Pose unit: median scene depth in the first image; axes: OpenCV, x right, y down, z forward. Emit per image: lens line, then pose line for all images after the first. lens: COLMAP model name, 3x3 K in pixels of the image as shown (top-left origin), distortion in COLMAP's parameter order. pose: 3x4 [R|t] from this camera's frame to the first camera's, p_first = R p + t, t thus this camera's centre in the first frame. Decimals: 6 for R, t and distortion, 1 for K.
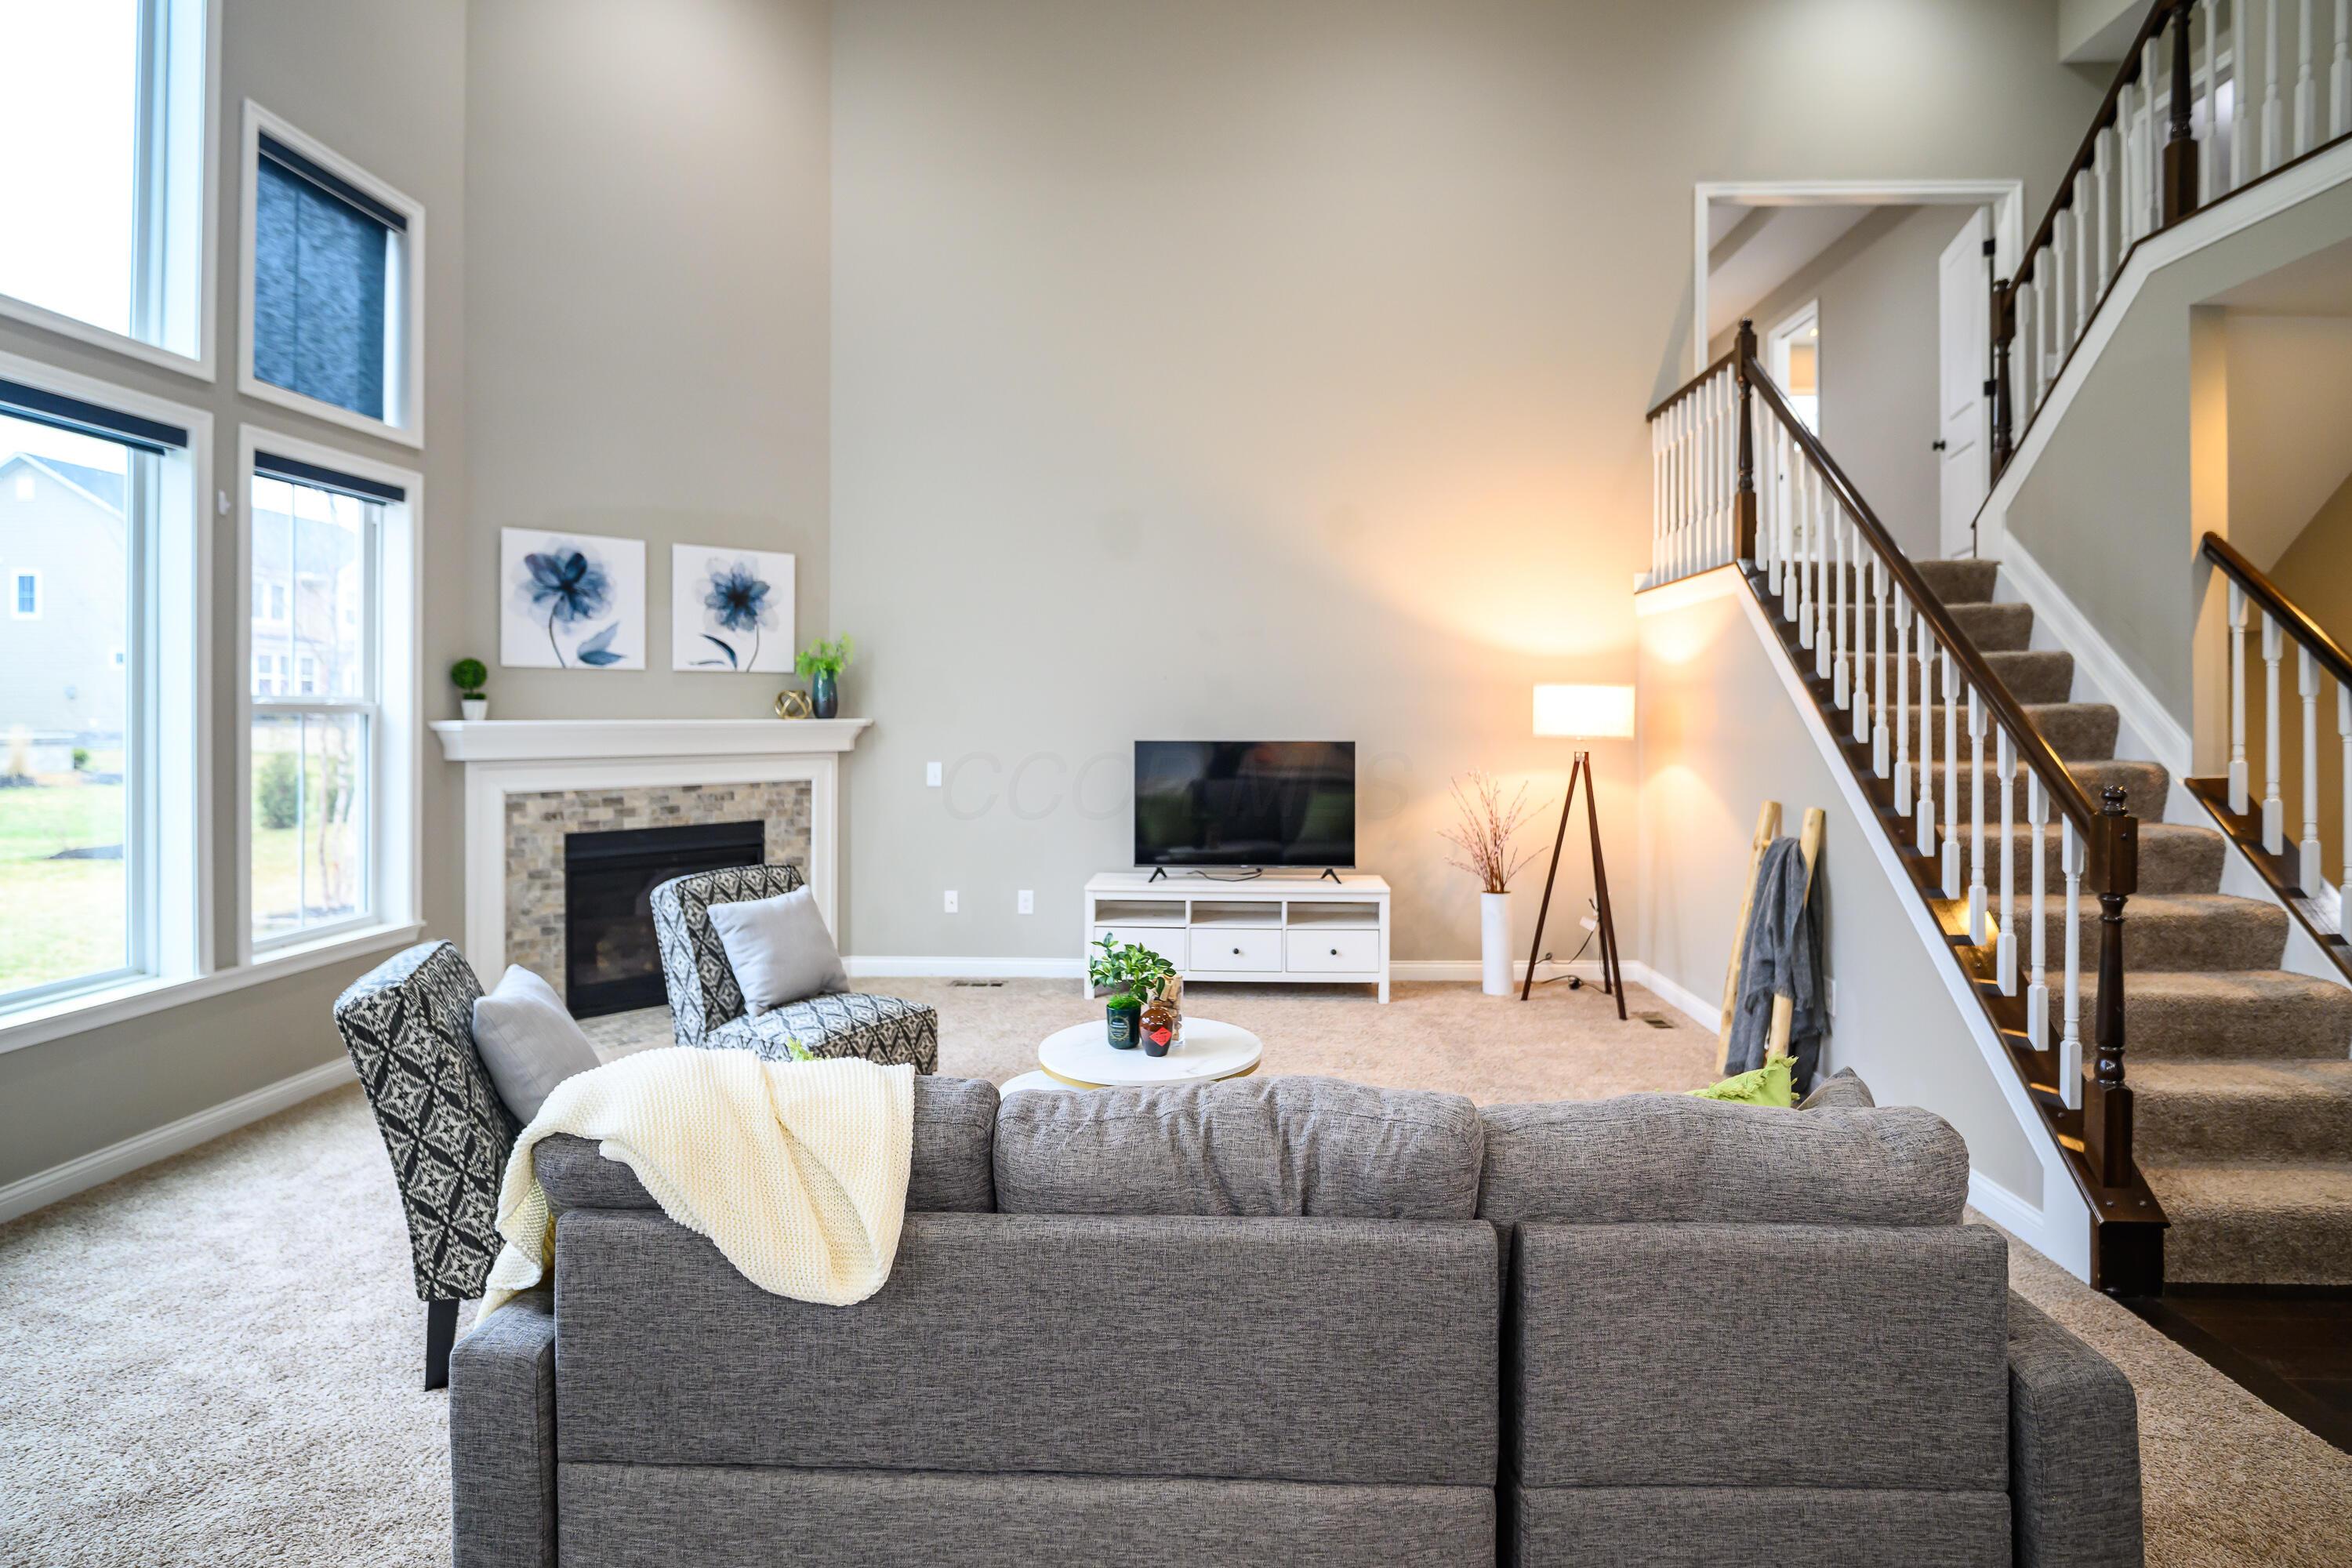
lens RADIAL K [[1197.8, 0, 1174.9], [0, 1197.8, 721.1], [0, 0, 1]] dist [0.000249, 0.000220]
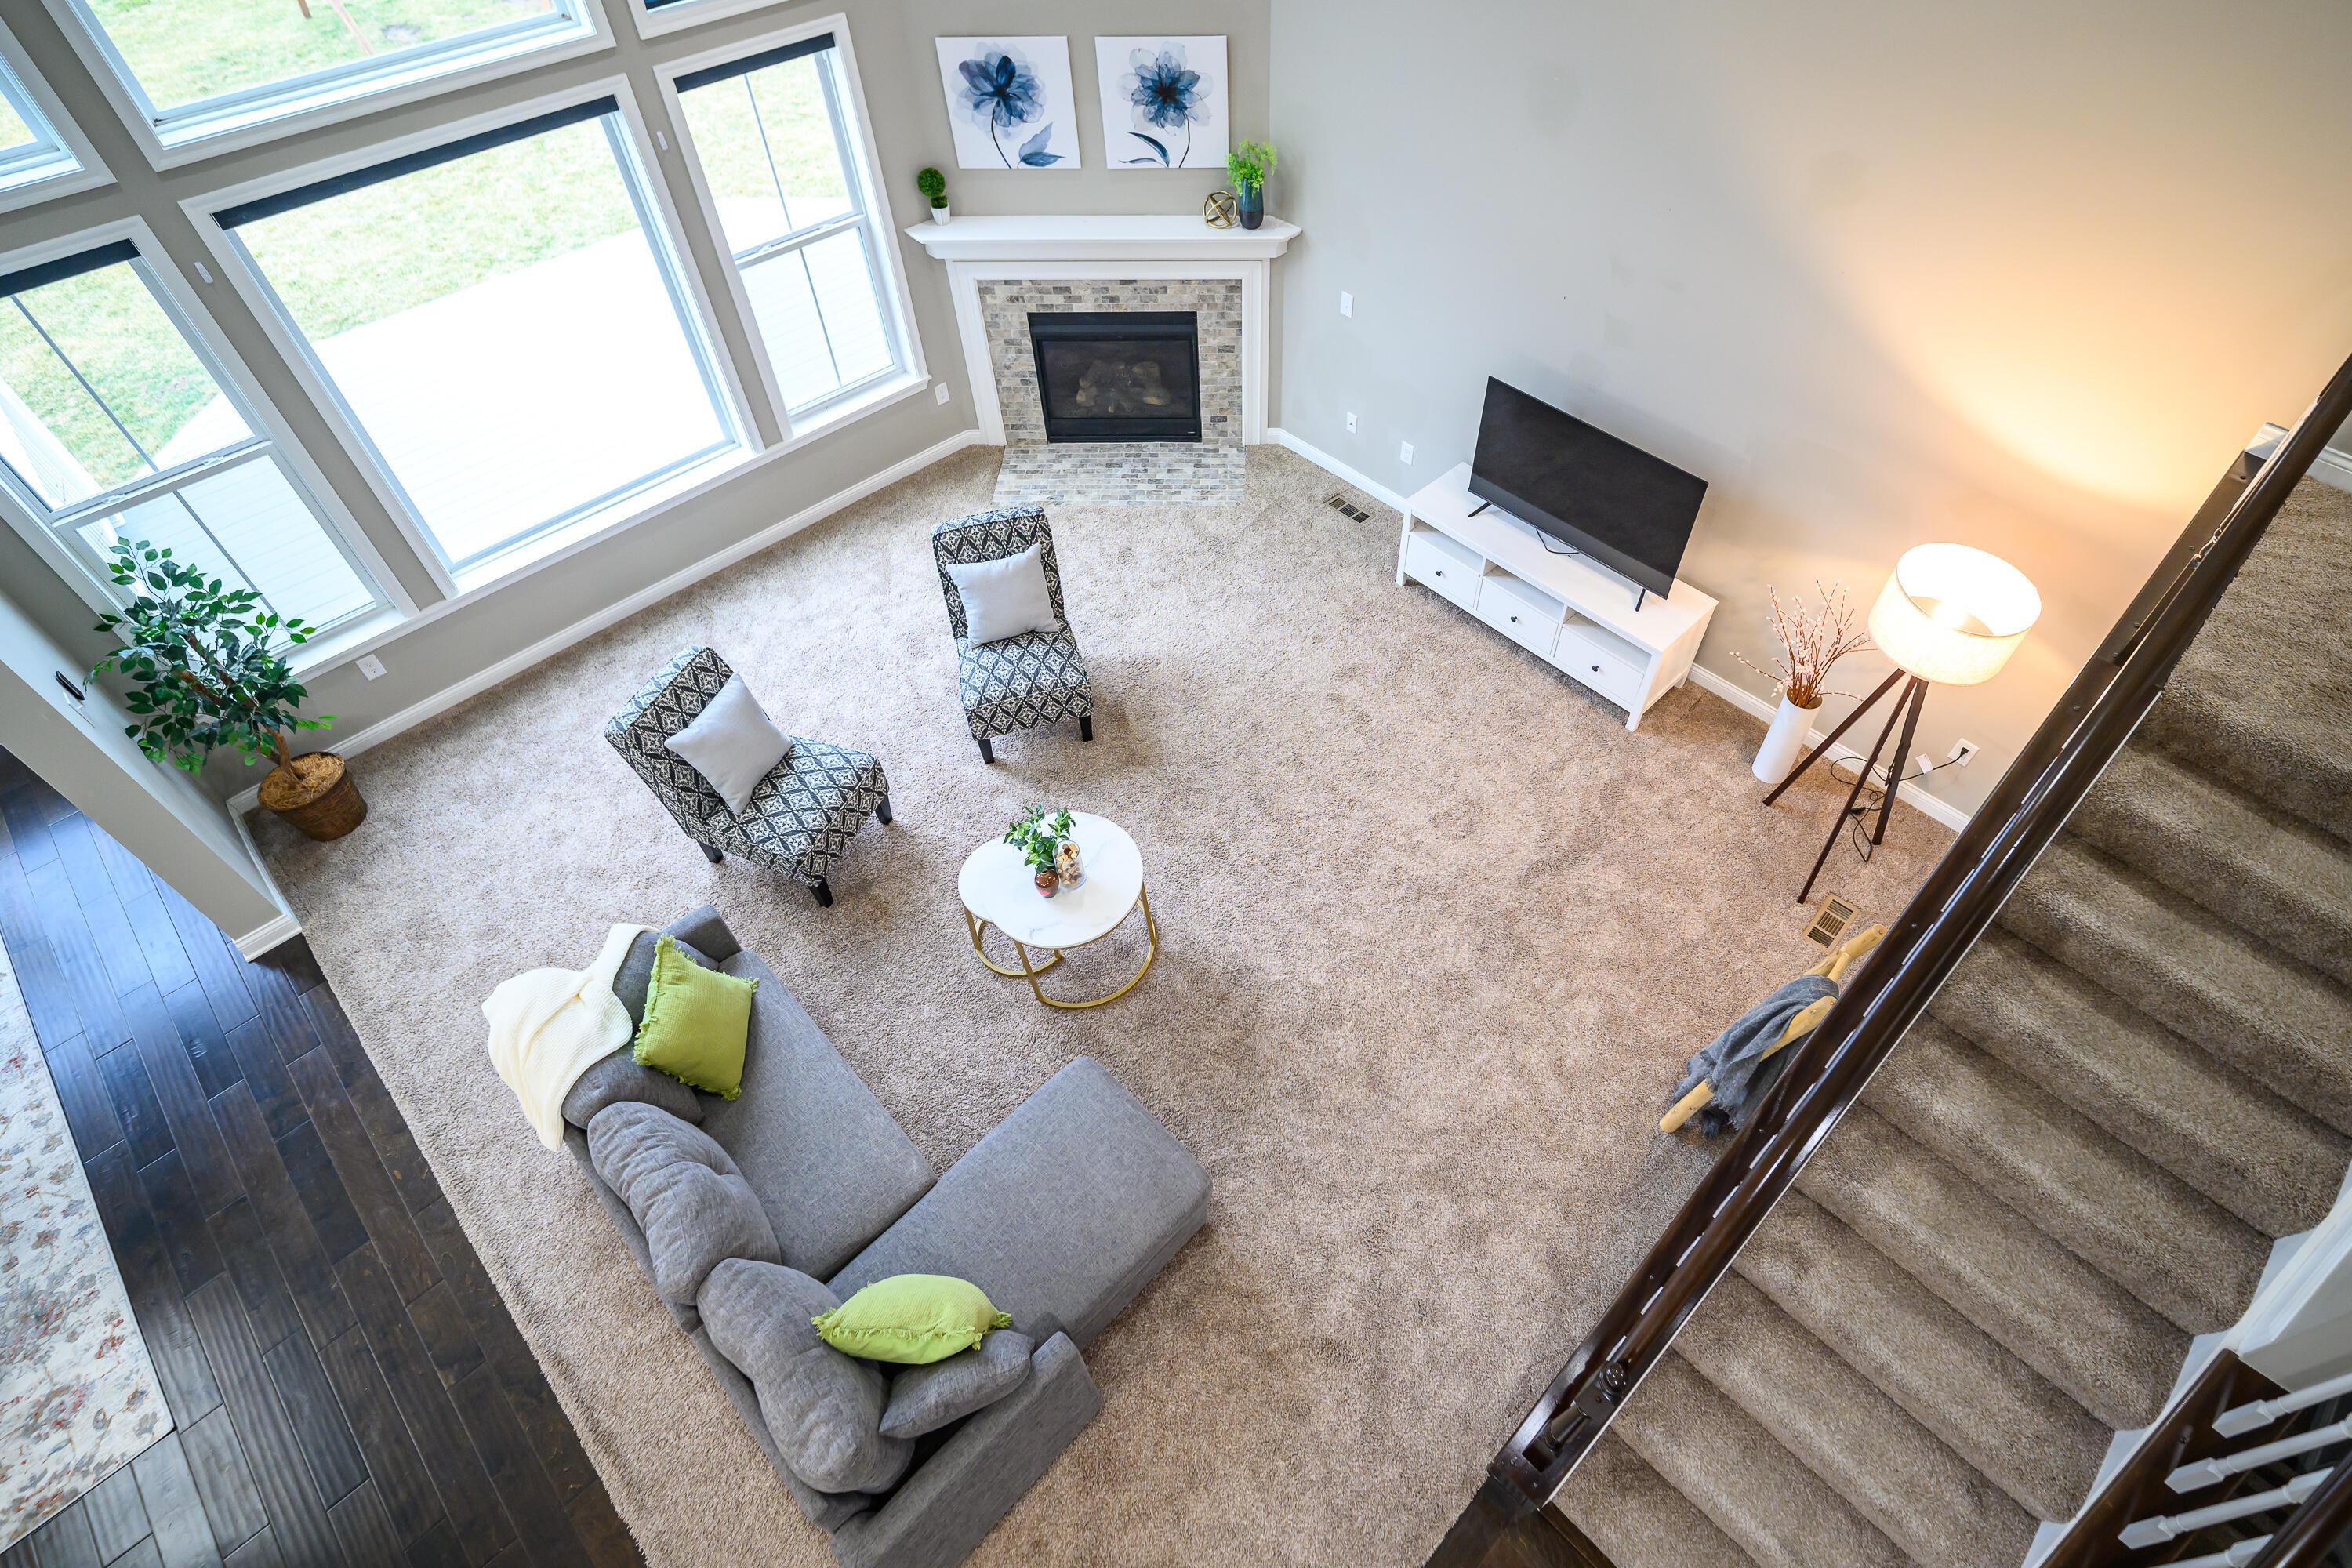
lens RADIAL K [[1144.4, 0, 1249.5], [0, 1144.4, 718.0], [0, 0, 1]] dist [-0.004920, -0.005039]
pose [[0.732099, 0.511071, -0.450375, 0.380284], [-0.004310, 0.664613, 0.747175, -0.487964], [0.681185, -0.545065, 0.488765, 0.349758]]
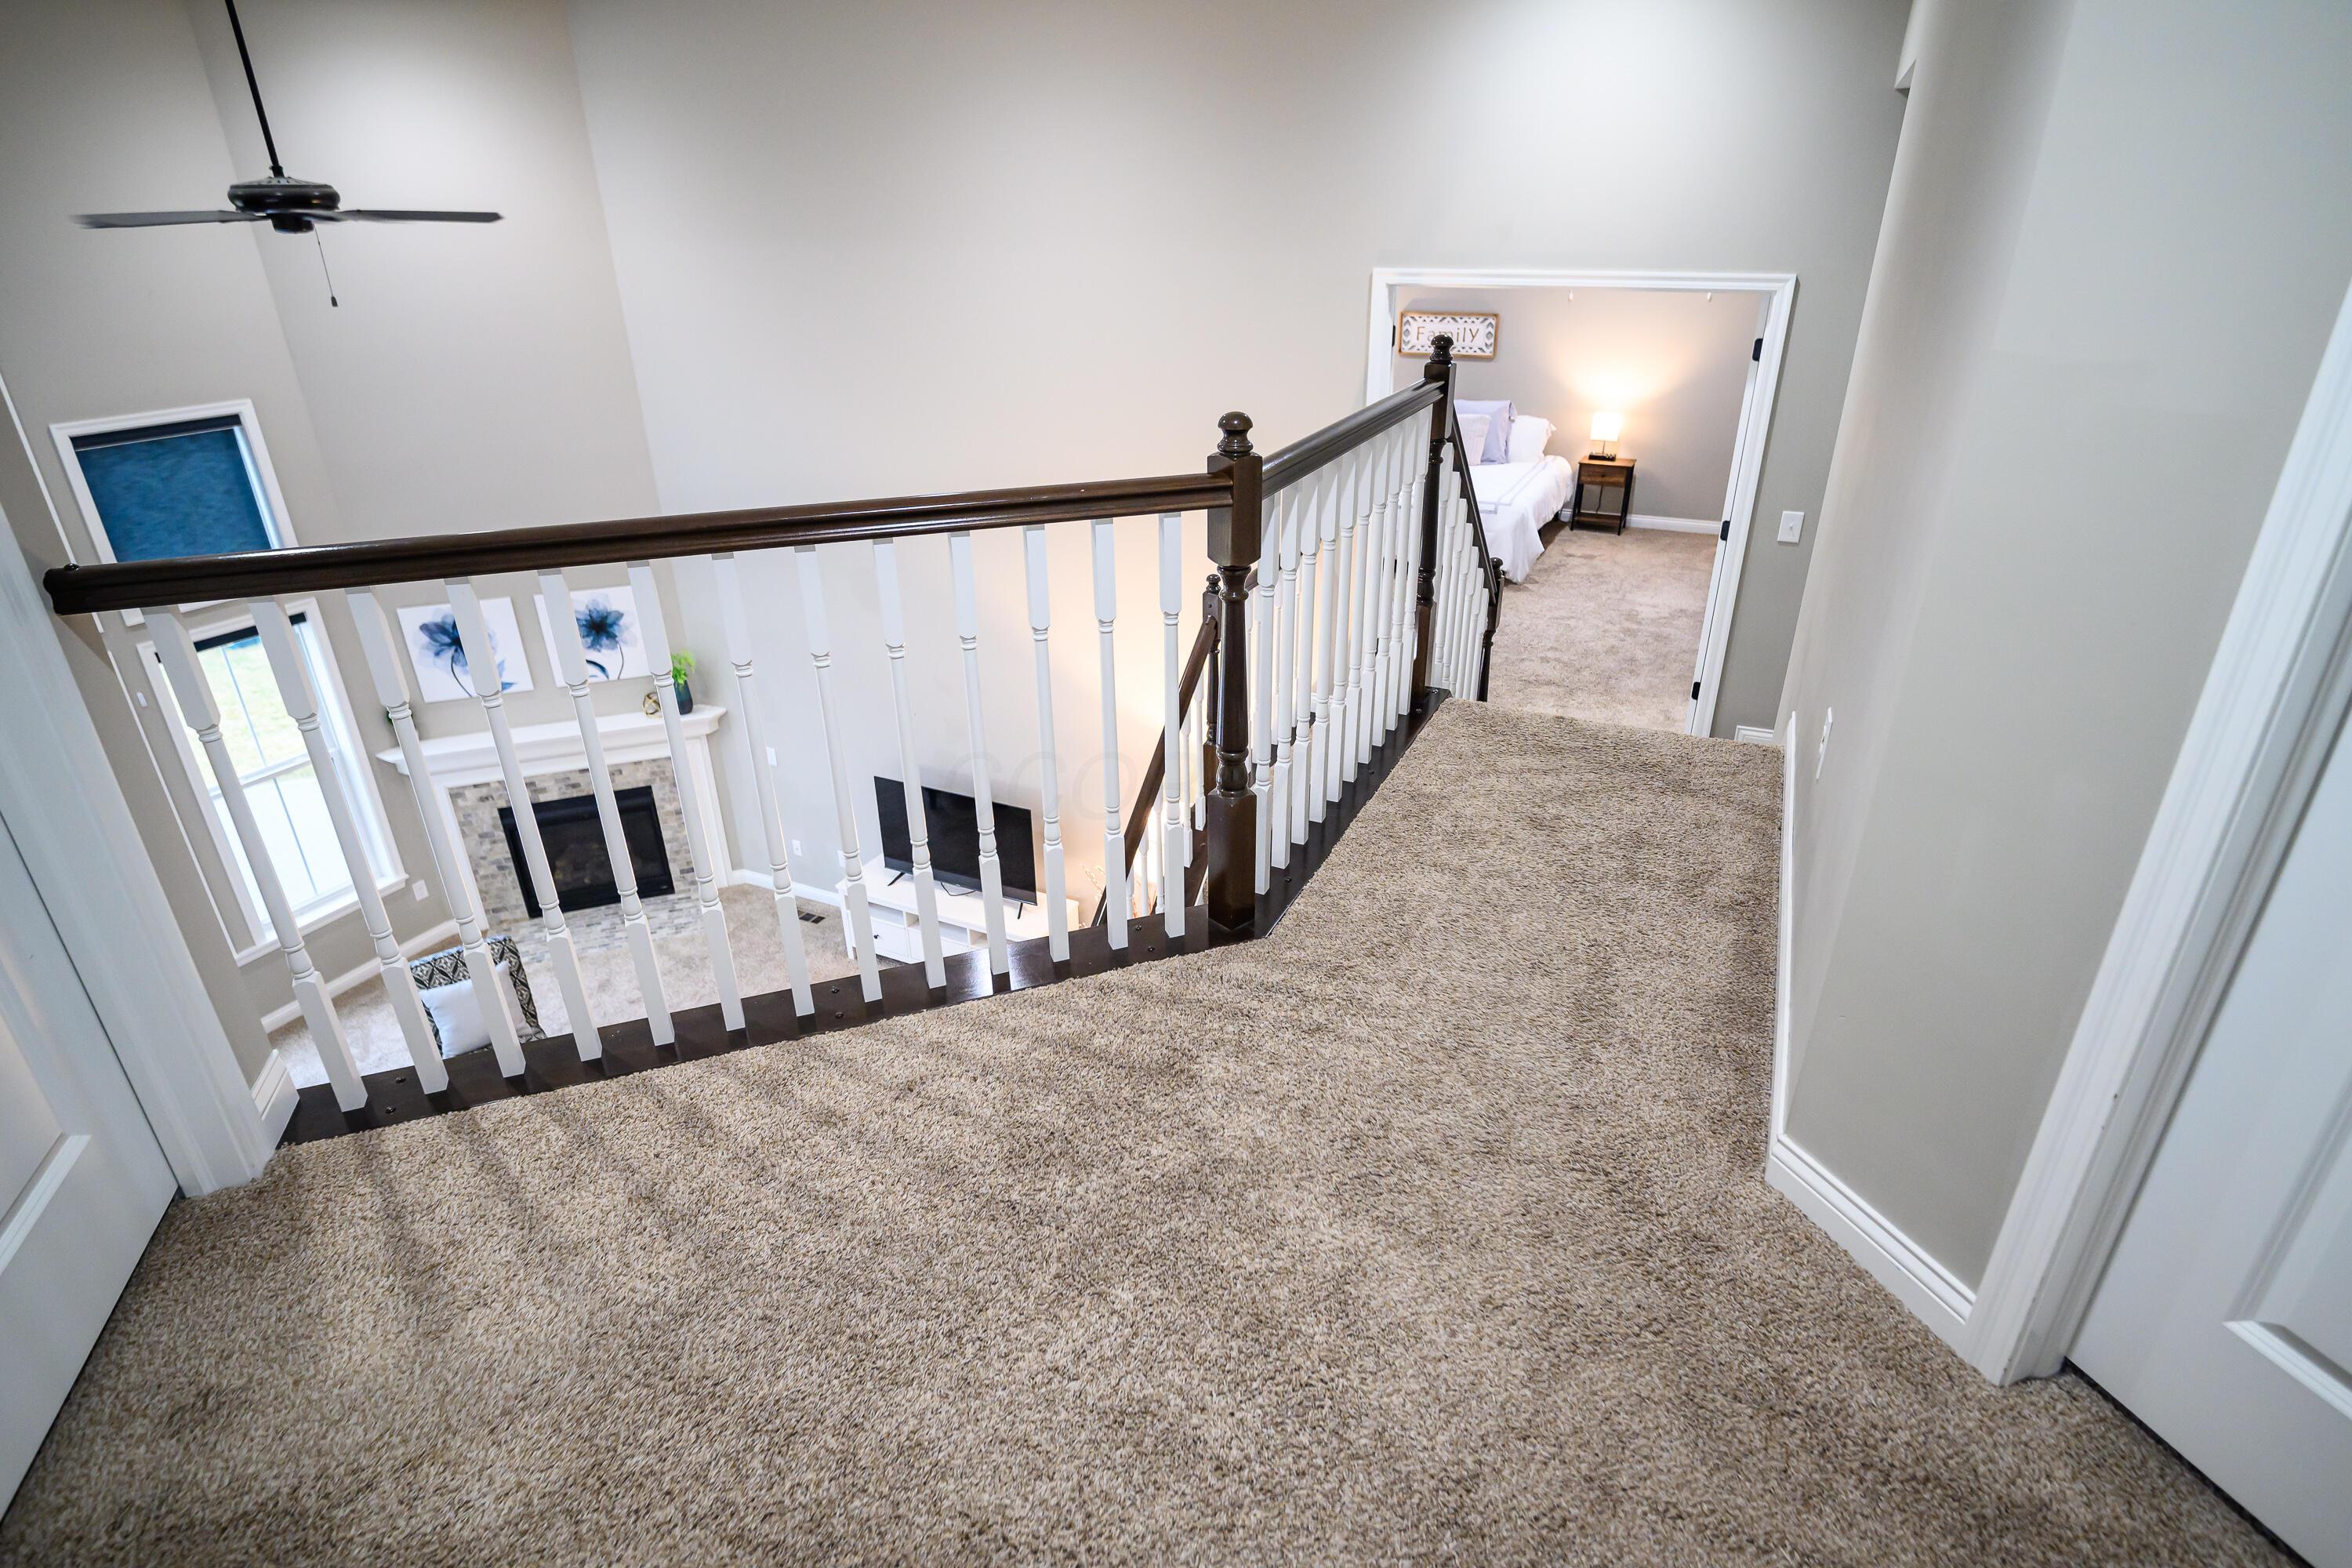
lens RADIAL K [[1144.4, 0, 1157.2], [0, 1144.4, 772.1], [0, 0, 1]] dist [-0.004920, -0.005039]
pose [[0.921026, 0.159049, -0.355549, 0.683297], [0.006639, 0.906288, 0.422609, -0.506227], [0.389445, -0.391594, 0.833658, 0.175114]]
